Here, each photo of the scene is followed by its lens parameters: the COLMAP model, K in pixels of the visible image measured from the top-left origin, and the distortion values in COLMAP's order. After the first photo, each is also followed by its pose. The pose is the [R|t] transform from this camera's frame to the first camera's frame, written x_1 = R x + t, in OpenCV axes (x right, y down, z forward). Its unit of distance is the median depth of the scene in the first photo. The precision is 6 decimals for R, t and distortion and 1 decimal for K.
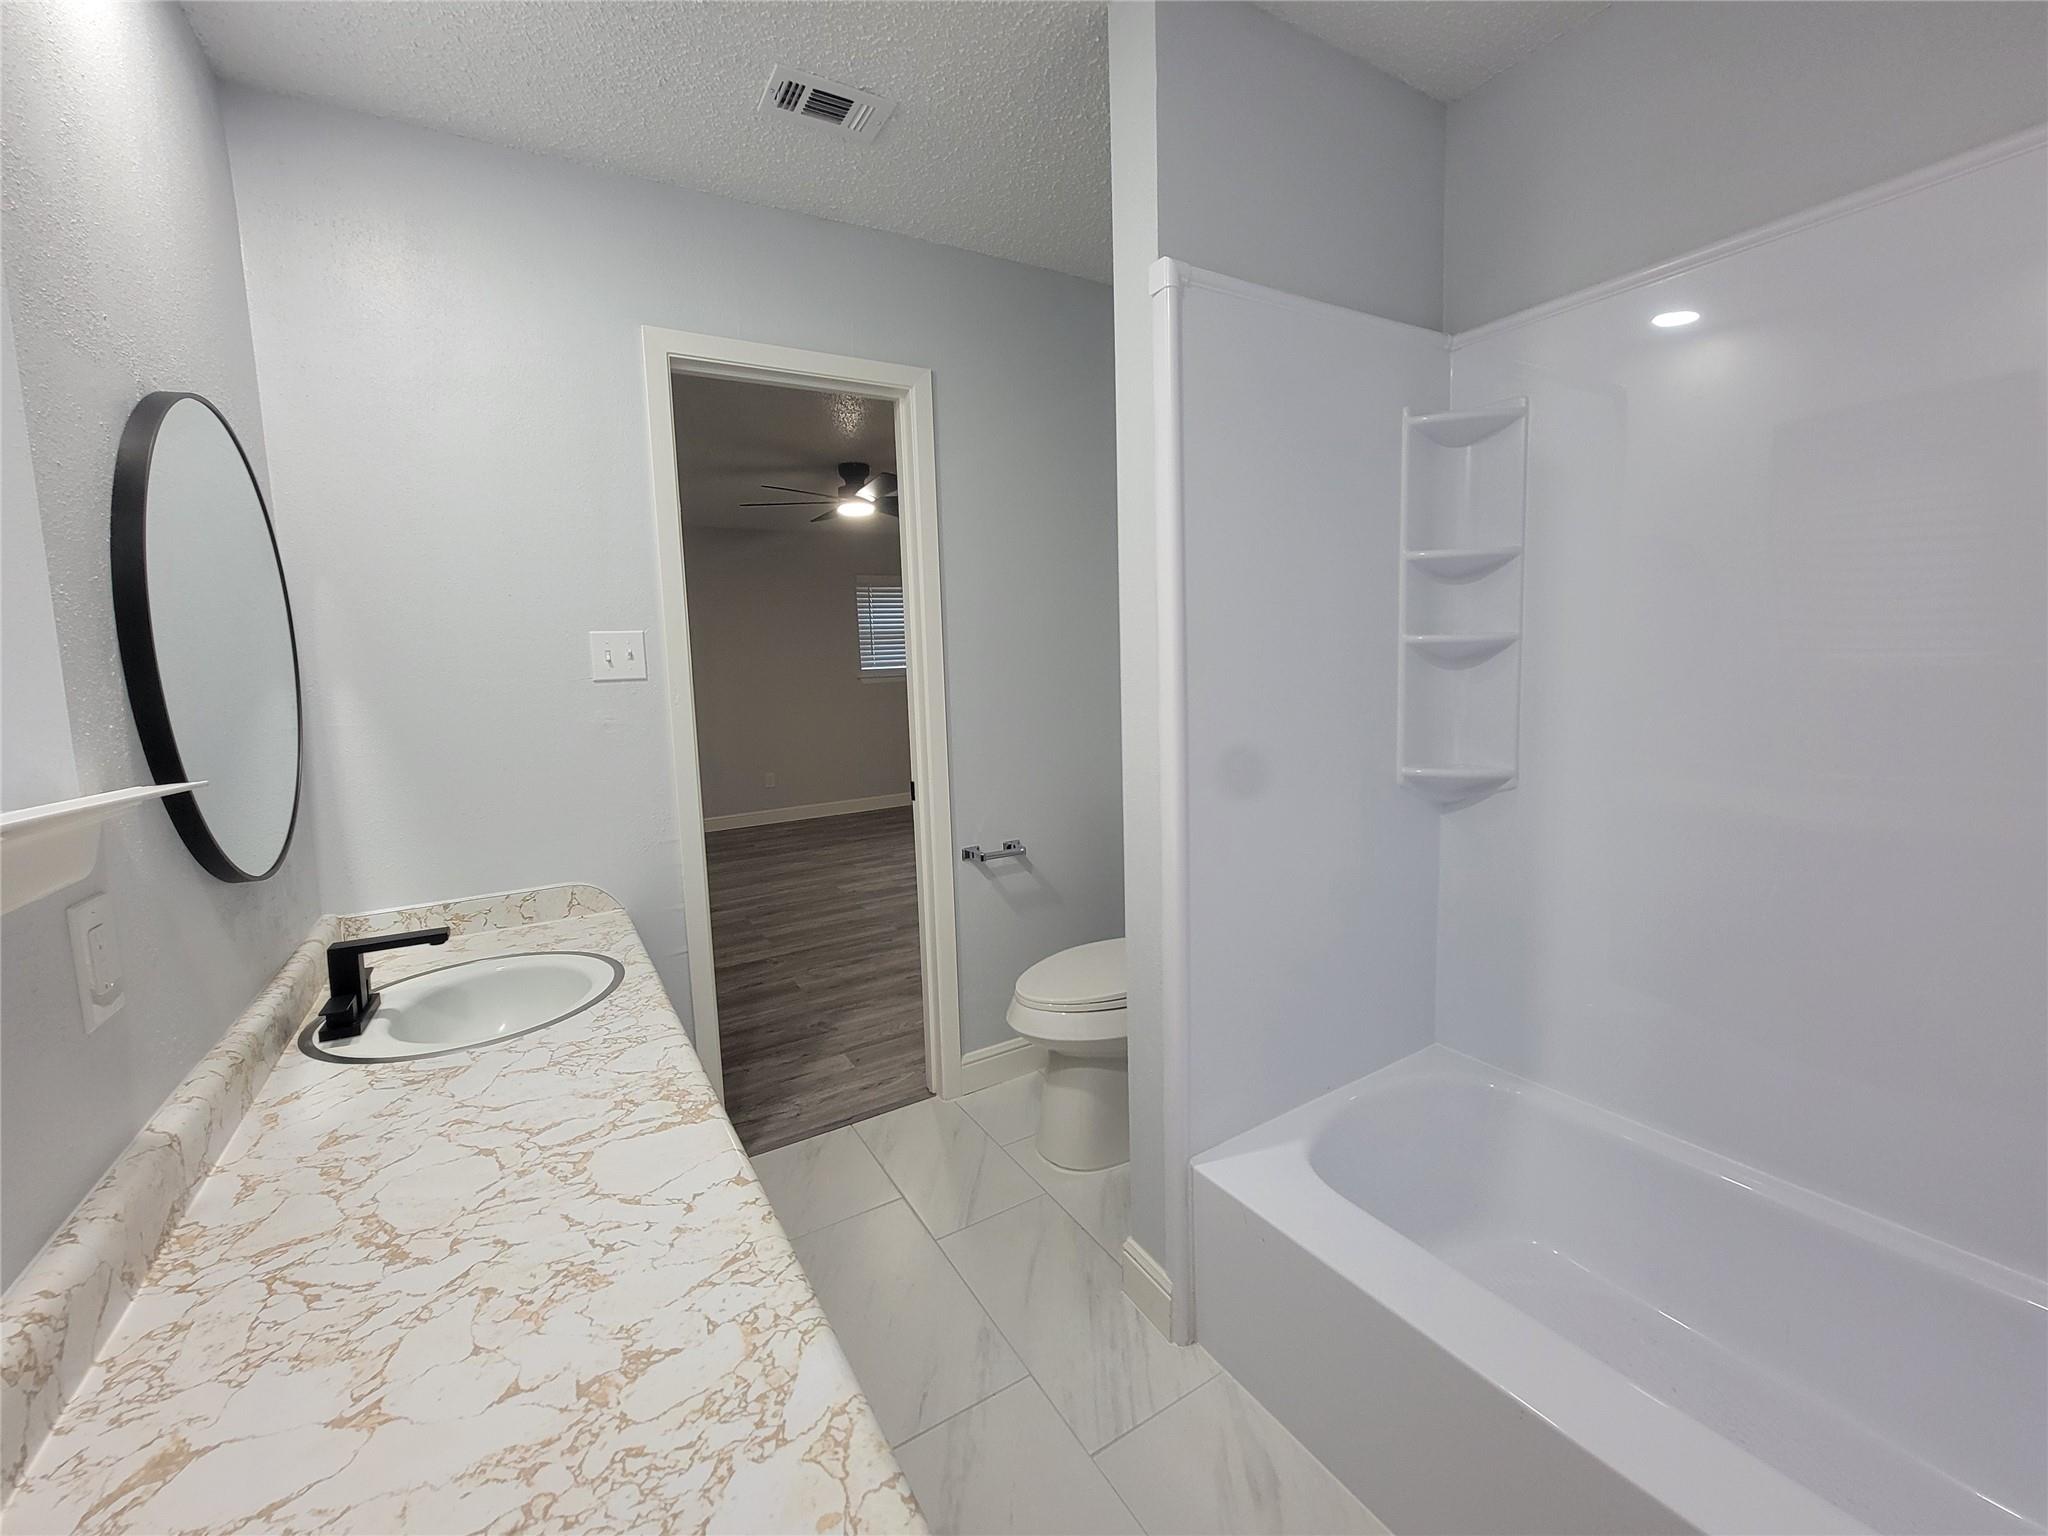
lens RADIAL K [[838.3, 0, 1018.0], [0, 838.3, 745.5], [0, 0, 1]] dist [-0.002890, -0.002648]
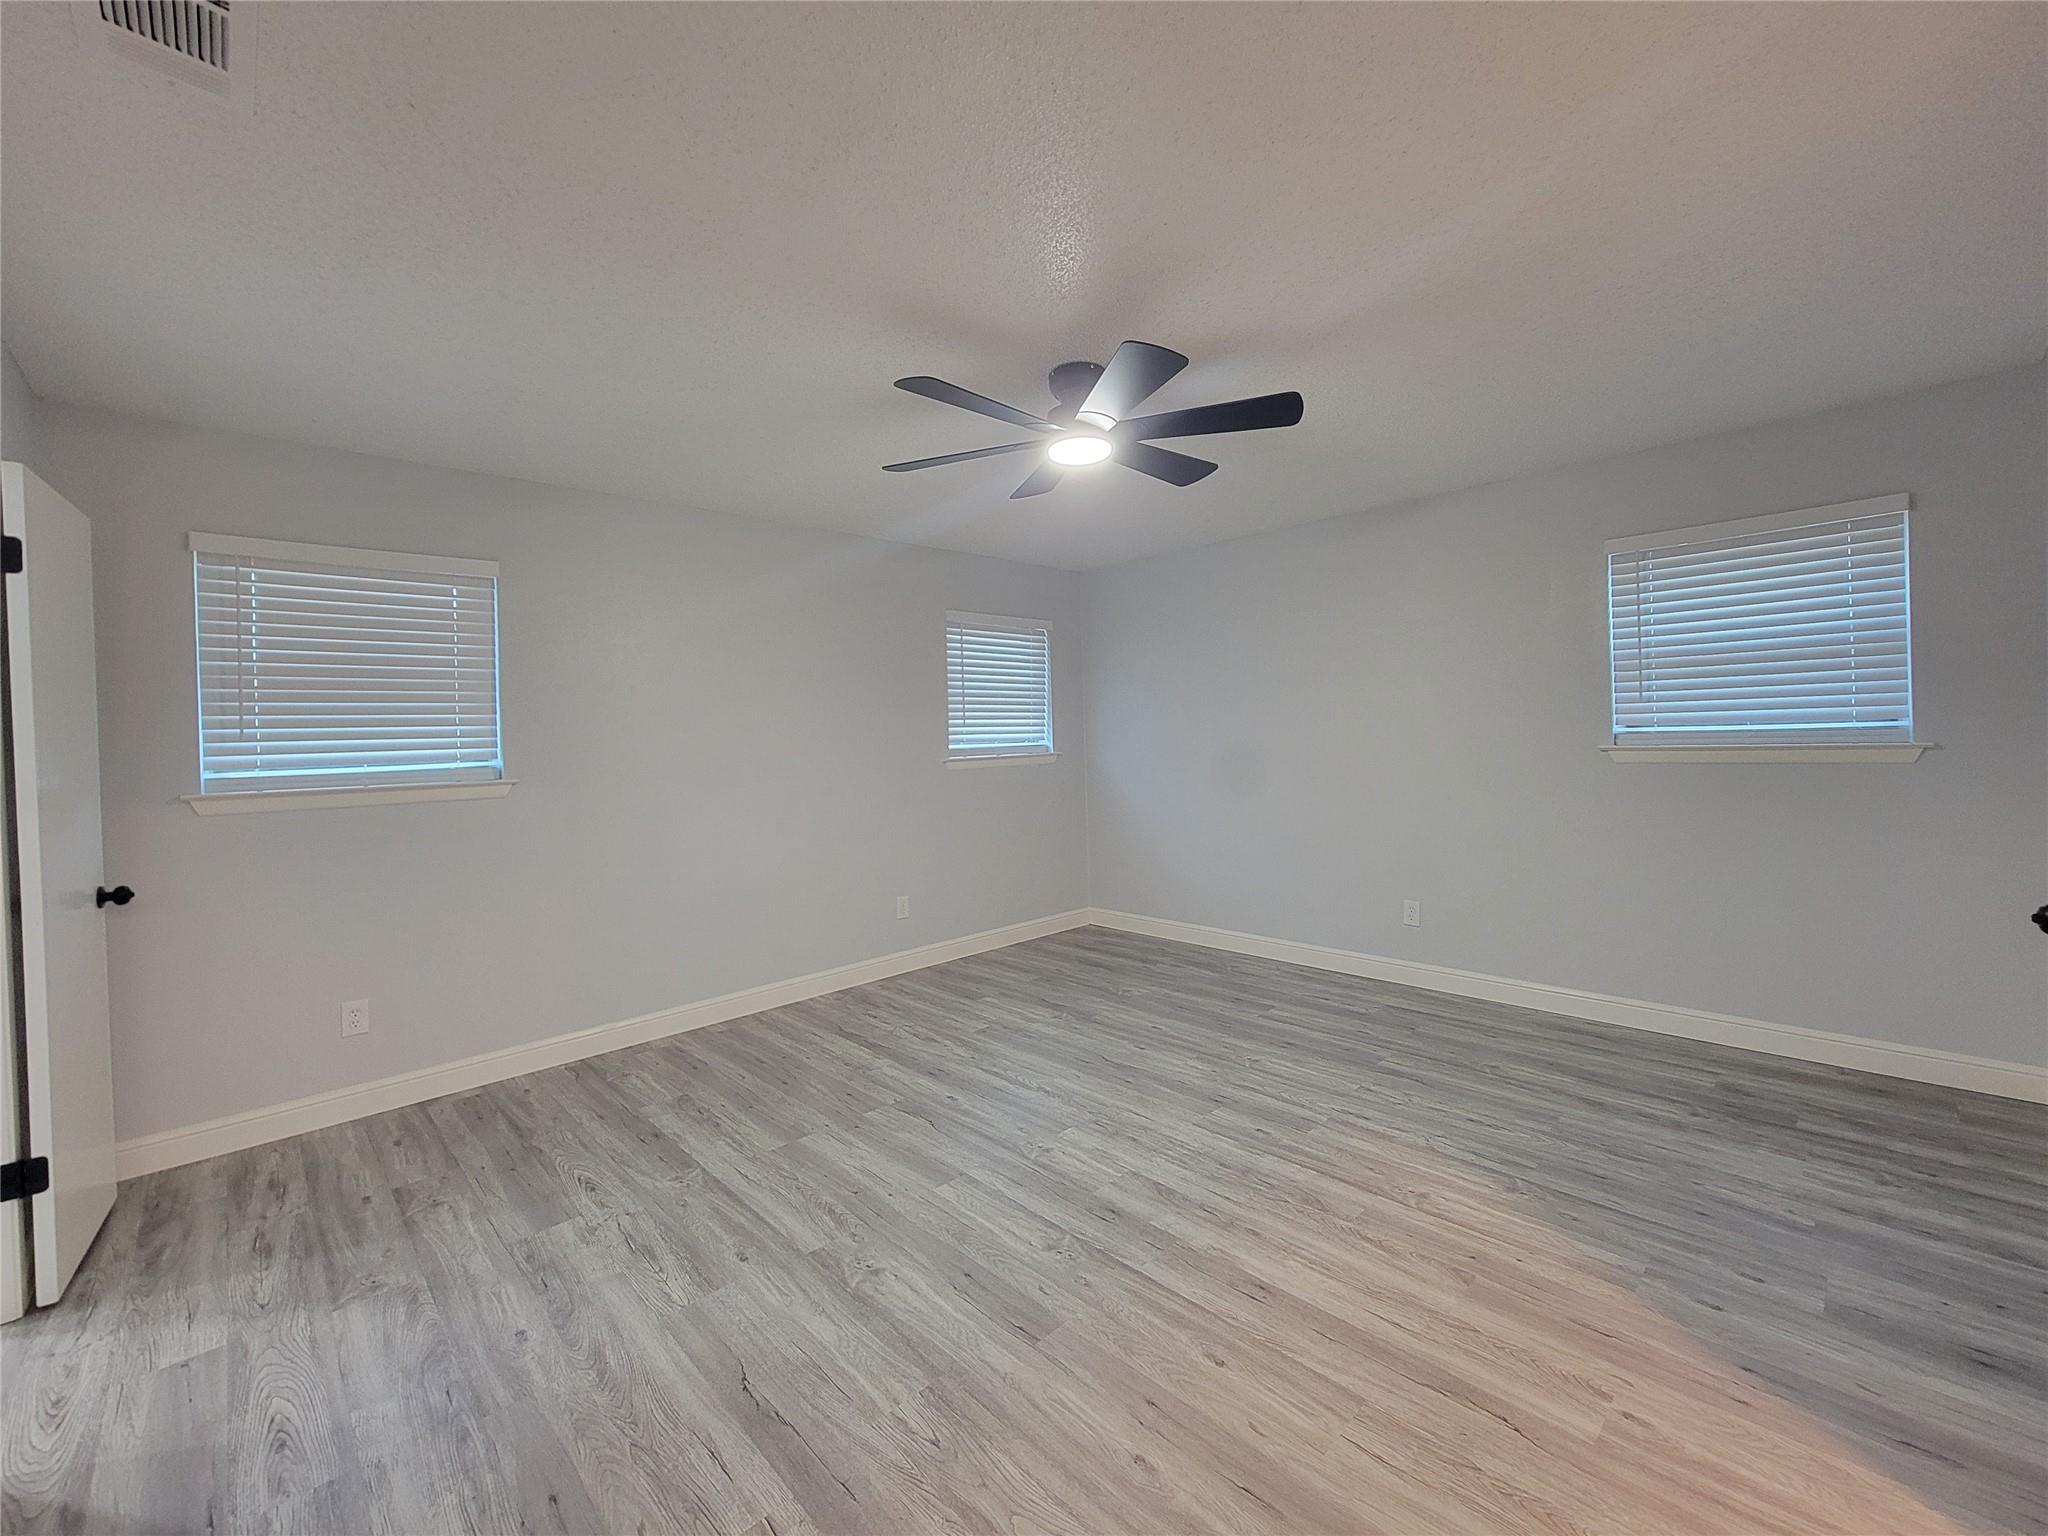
lens RADIAL K [[838.3, 0, 1018.0], [0, 838.3, 745.5], [0, 0, 1]] dist [-0.002890, -0.002648]
pose [[0.217894, 0.046330, -0.974872, 0.395234], [-0.087316, 0.995792, 0.027808, -0.125968], [0.972059, 0.079063, 0.221023, 1.039121]]
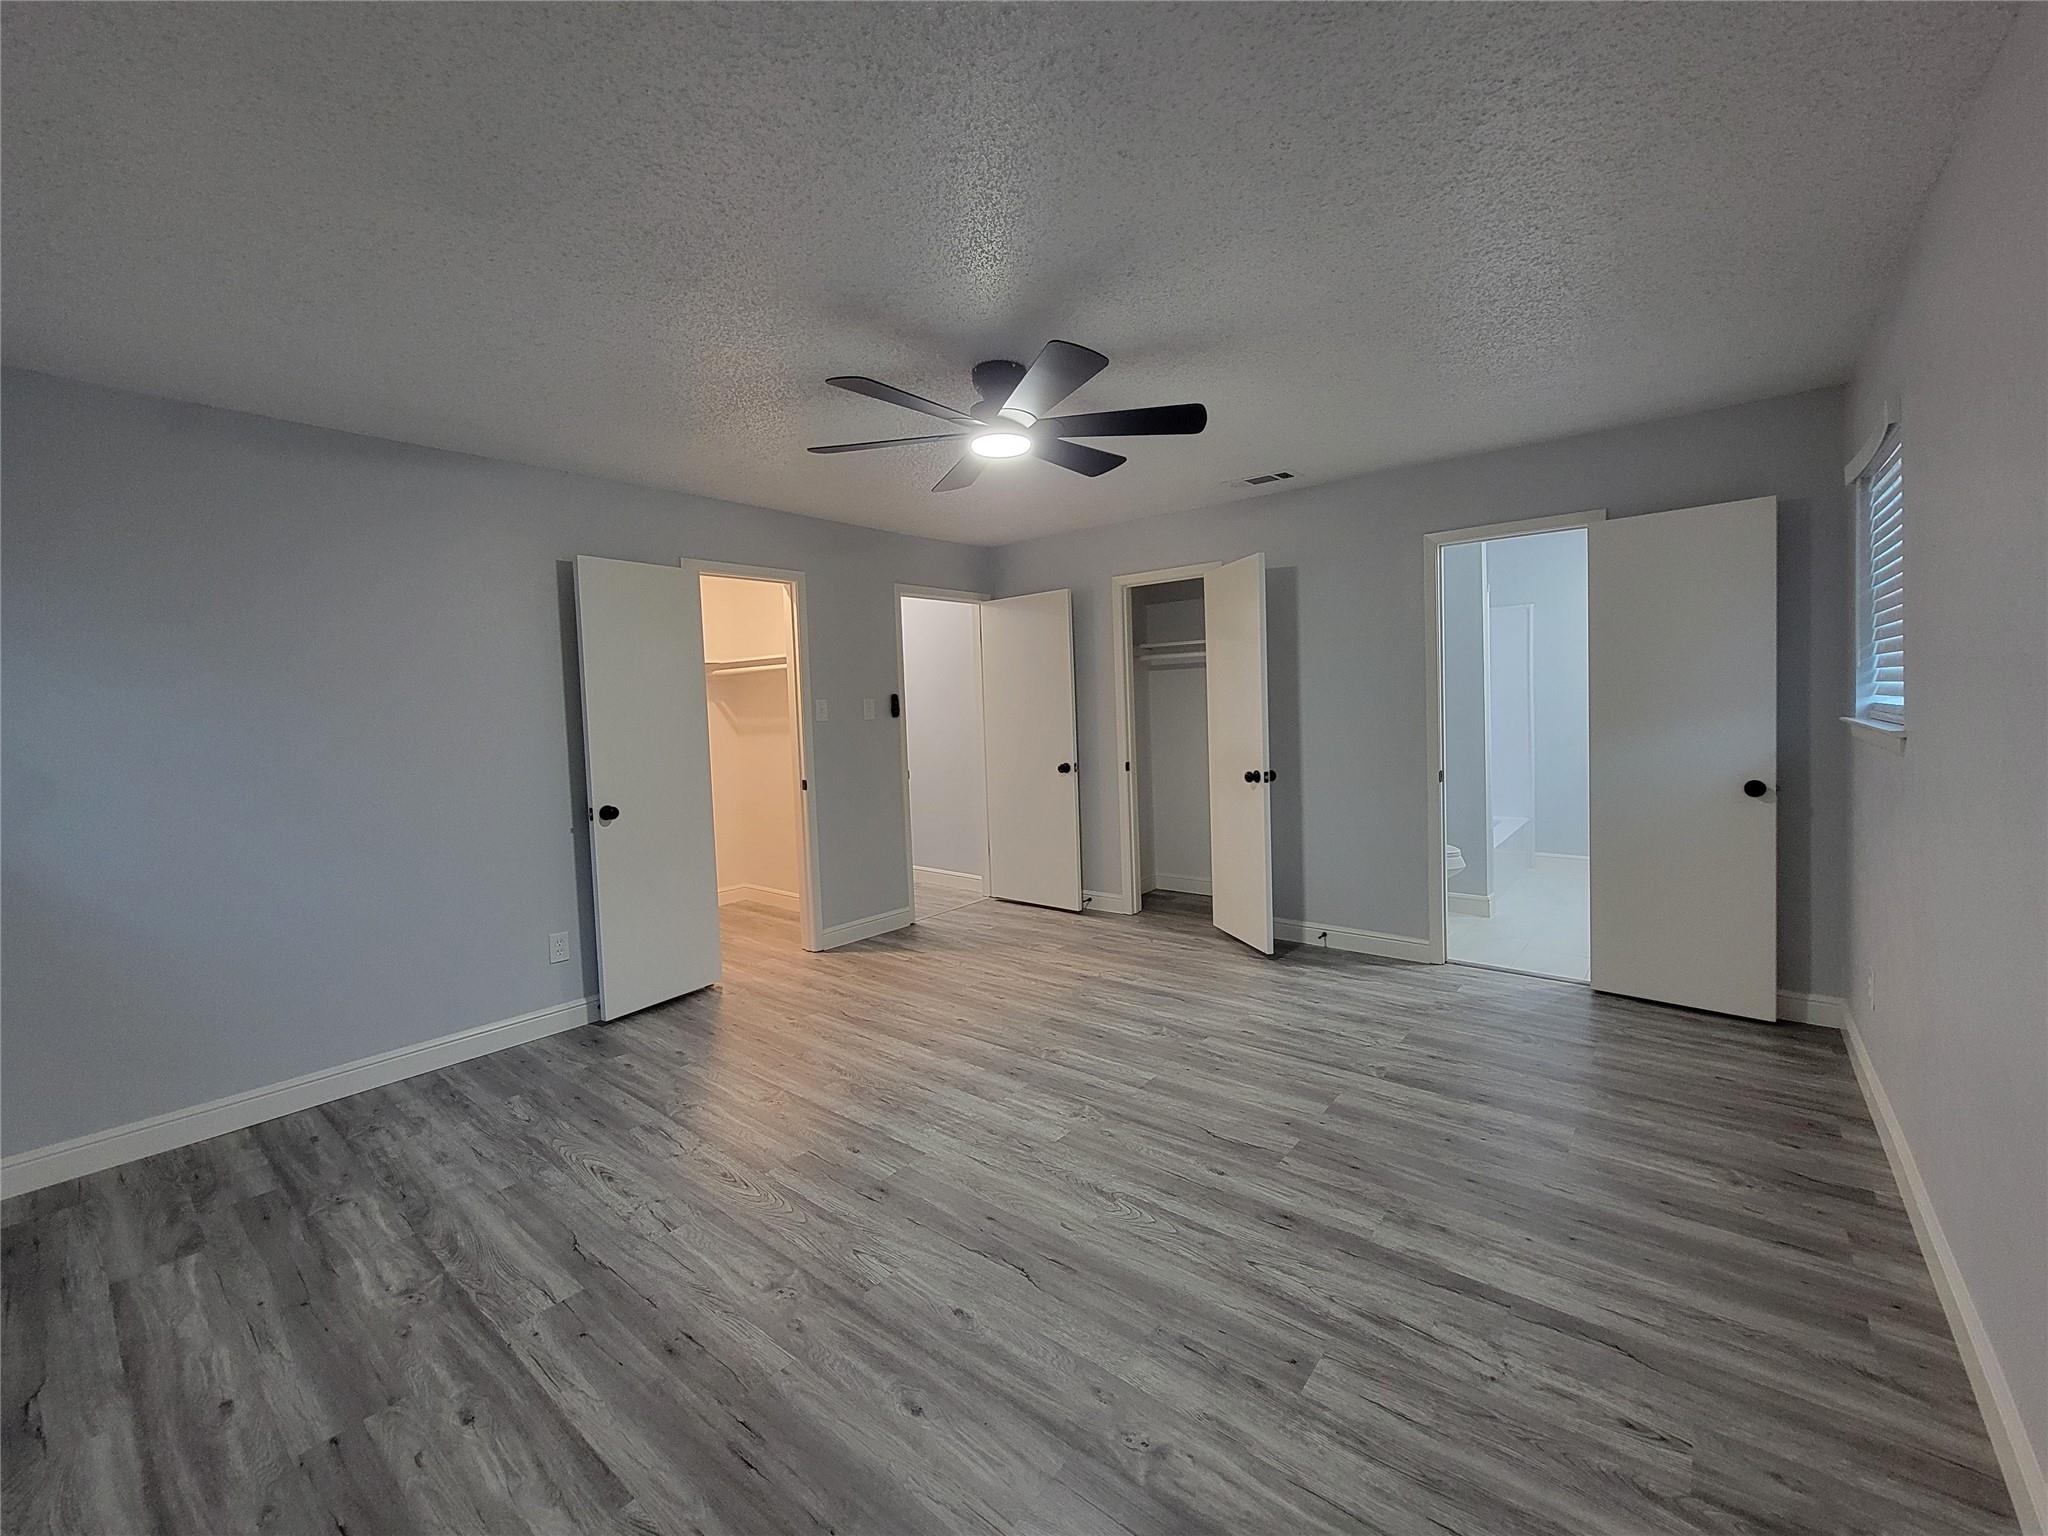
lens RADIAL K [[838.3, 0, 1018.0], [0, 838.3, 745.5], [0, 0, 1]] dist [-0.002890, -0.002648]
pose [[-0.330658, 0.003004, 0.943746, -0.883188], [0.152223, 0.987071, 0.050193, -0.129508], [-0.931393, 0.160257, -0.326840, 1.459416]]
